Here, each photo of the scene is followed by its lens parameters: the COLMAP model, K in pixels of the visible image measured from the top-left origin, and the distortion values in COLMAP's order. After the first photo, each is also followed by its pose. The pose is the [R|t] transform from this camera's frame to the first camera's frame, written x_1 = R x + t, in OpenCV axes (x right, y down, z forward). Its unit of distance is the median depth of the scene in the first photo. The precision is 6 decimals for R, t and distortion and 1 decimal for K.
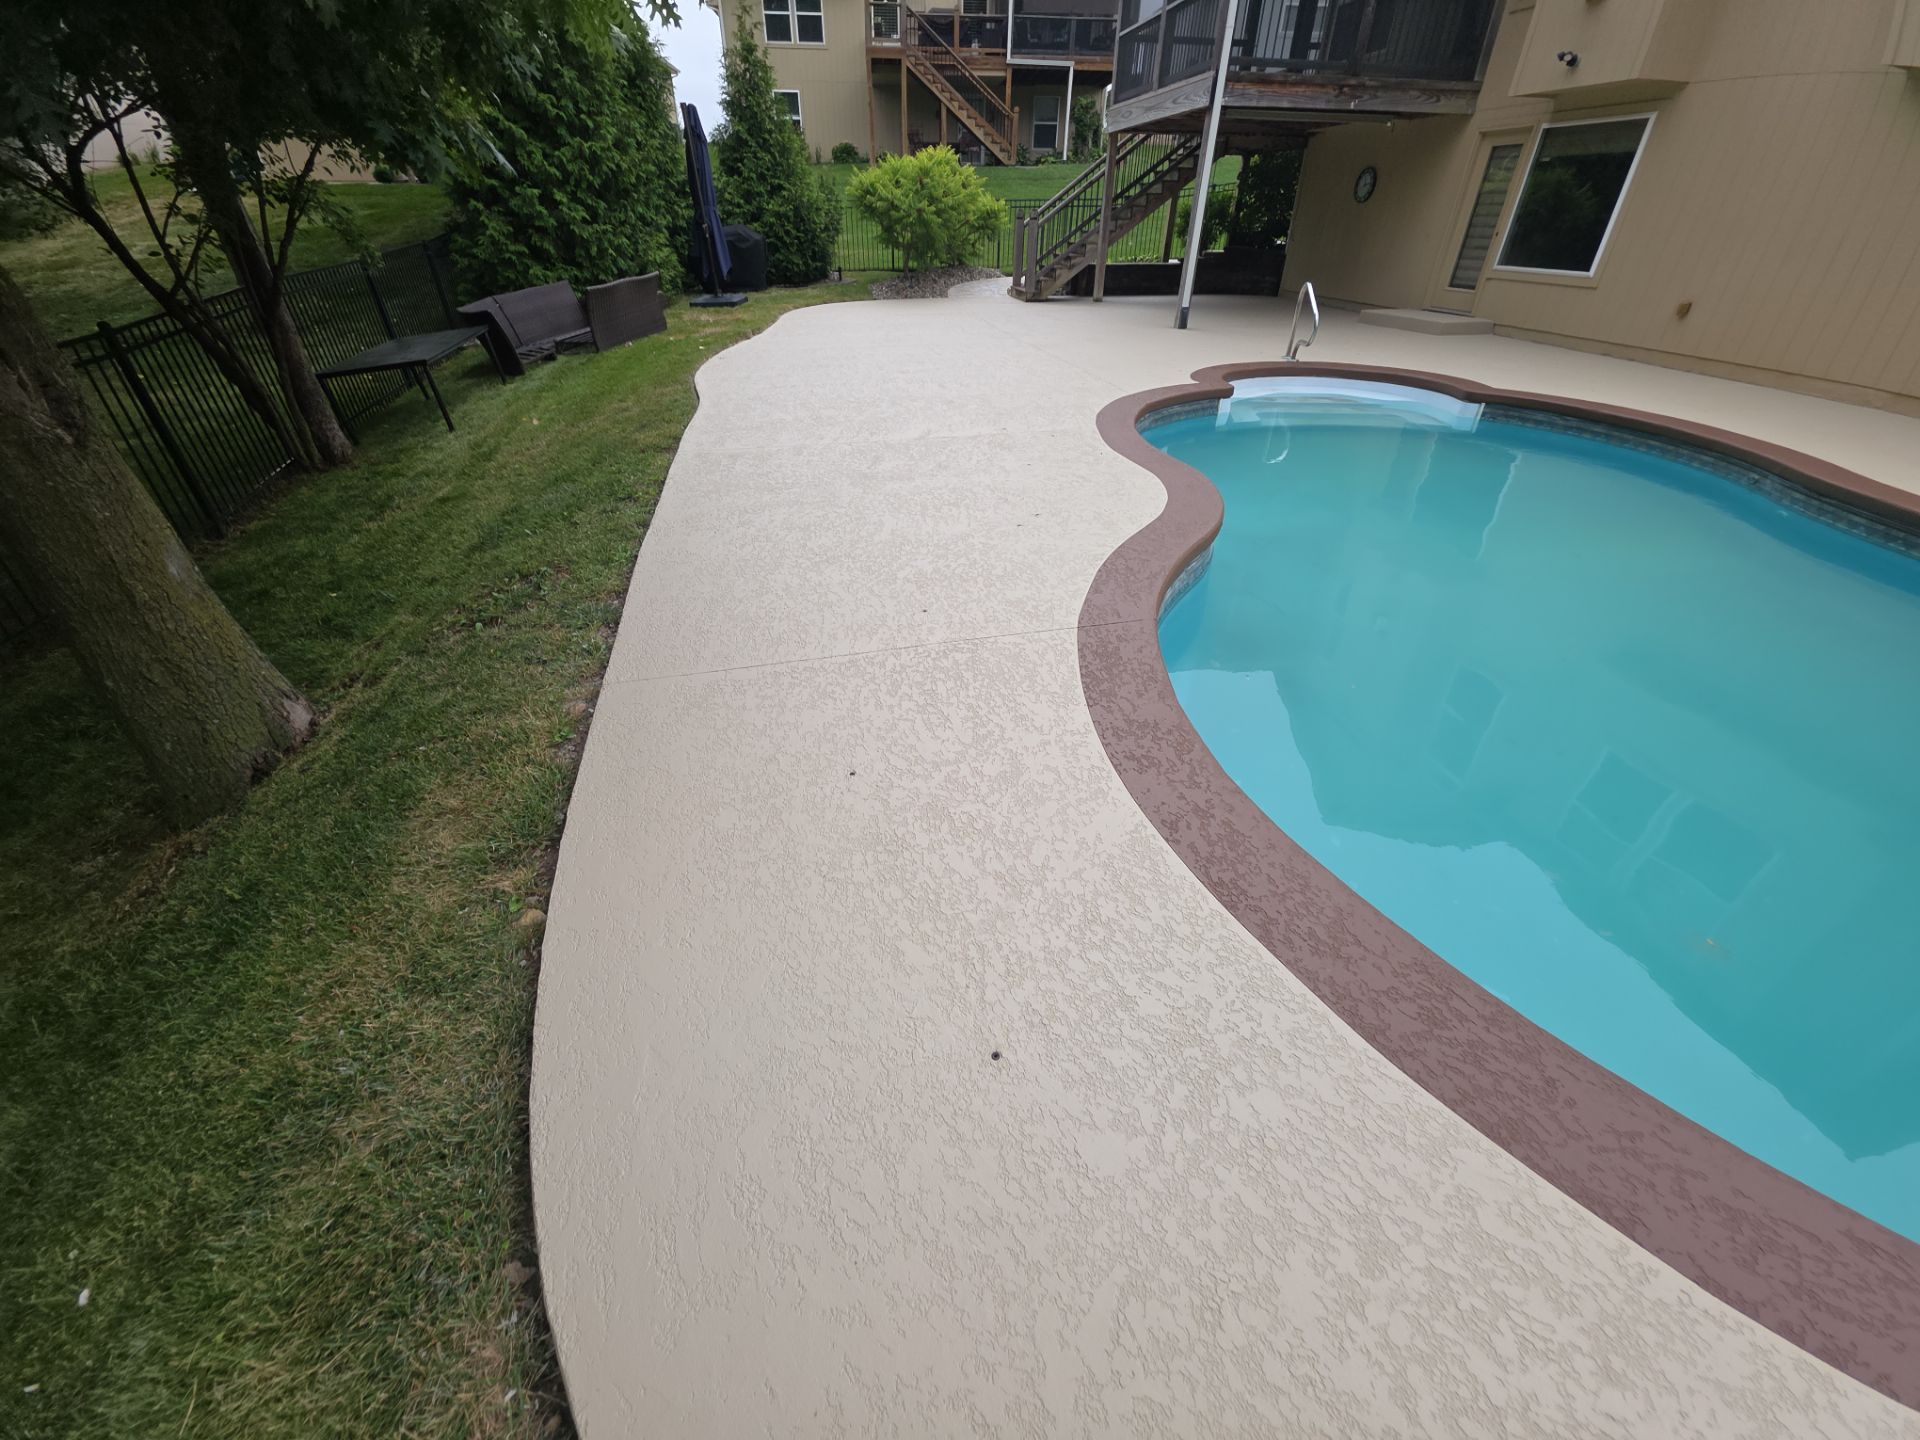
lens RADIAL K [[758.3, 0, 959.4], [0, 758.3, 713.6], [0, 0, 1]] dist [0.011592, -0.009626]
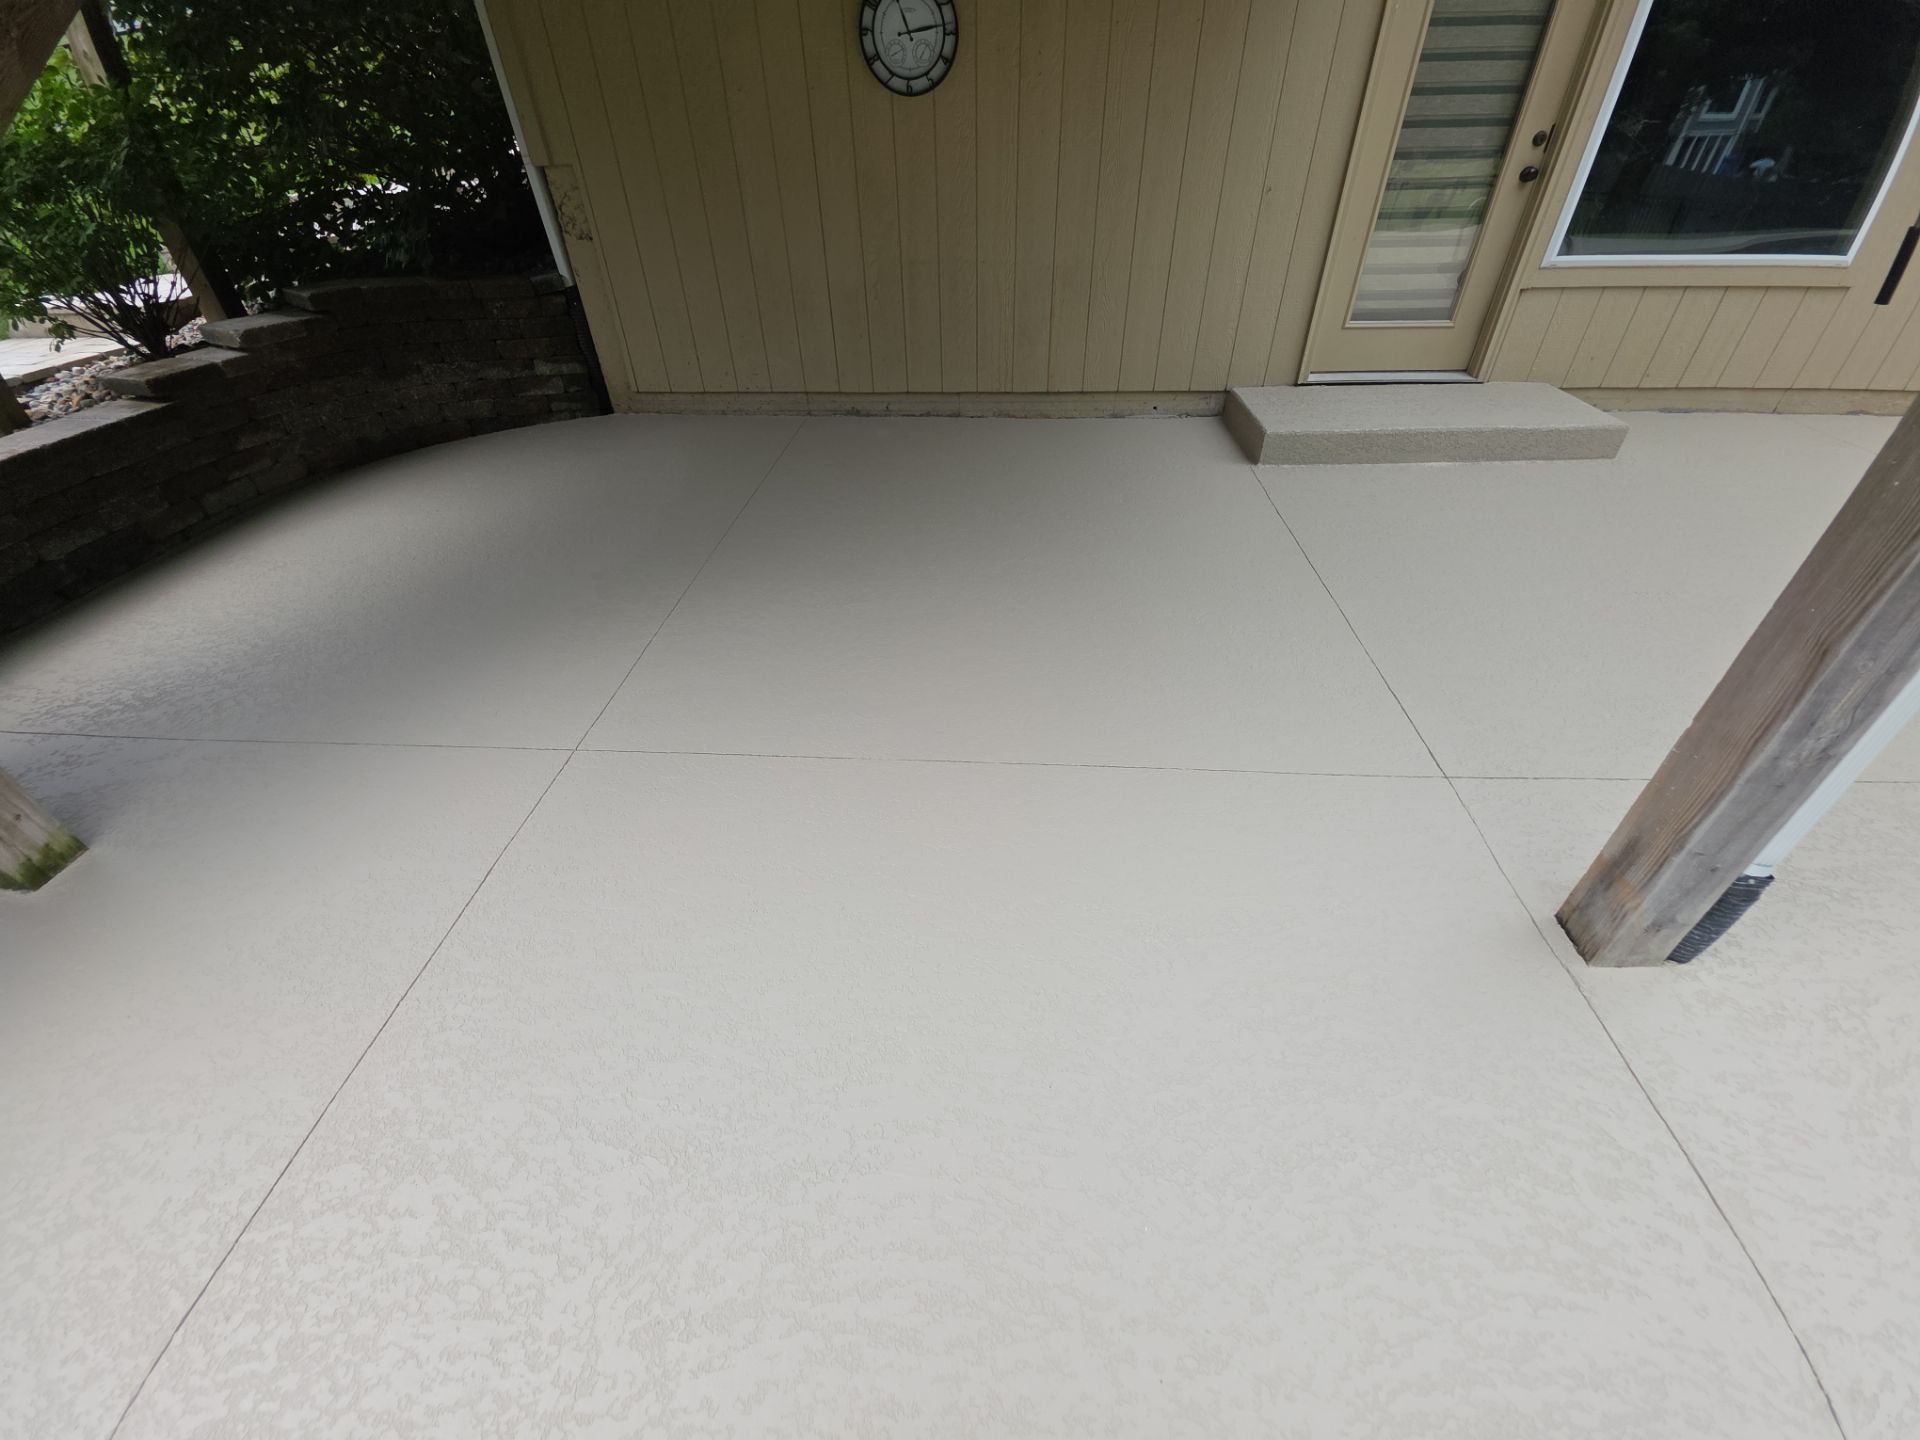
lens RADIAL K [[758.3, 0, 959.4], [0, 758.3, 713.6], [0, 0, 1]] dist [0.011592, -0.009626]
pose [[0.233708, -0.601493, 0.763929, 0.194672], [0.552499, 0.728669, 0.404705, -0.768388], [-0.800079, 0.327487, 0.502620, 1.160048]]
